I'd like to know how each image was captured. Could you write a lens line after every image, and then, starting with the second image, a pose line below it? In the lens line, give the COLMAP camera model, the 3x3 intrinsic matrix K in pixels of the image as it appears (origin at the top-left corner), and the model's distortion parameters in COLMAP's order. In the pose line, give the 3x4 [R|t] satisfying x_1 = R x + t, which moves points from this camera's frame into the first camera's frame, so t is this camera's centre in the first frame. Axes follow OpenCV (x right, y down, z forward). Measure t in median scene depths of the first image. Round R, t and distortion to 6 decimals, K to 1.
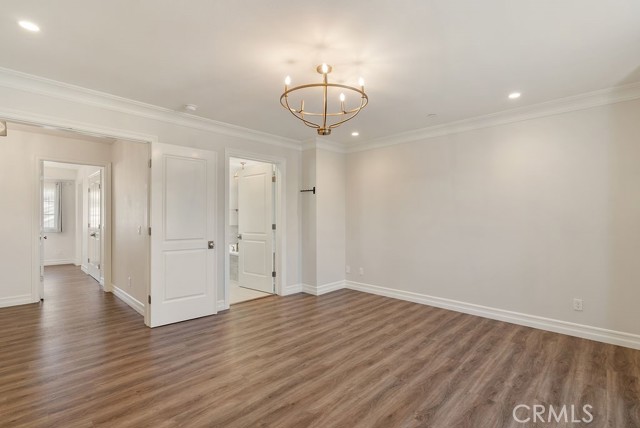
lens RADIAL K [[295.1, 0, 317.1], [0, 295.1, 211.5], [0, 0, 1]] dist [-0.000860, 0.000488]
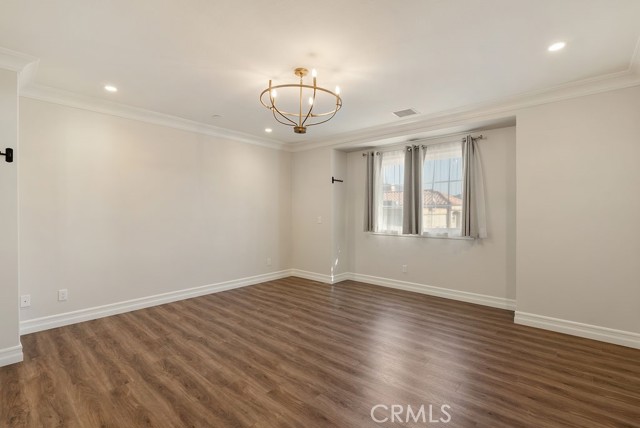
lens RADIAL K [[295.1, 0, 317.1], [0, 295.1, 211.5], [0, 0, 1]] dist [-0.000860, 0.000488]
pose [[-0.045210, 0.001278, 0.998977, -0.820024], [-0.025277, 0.999678, -0.002423, 0.015744], [-0.998658, -0.025361, -0.045163, 0.776168]]
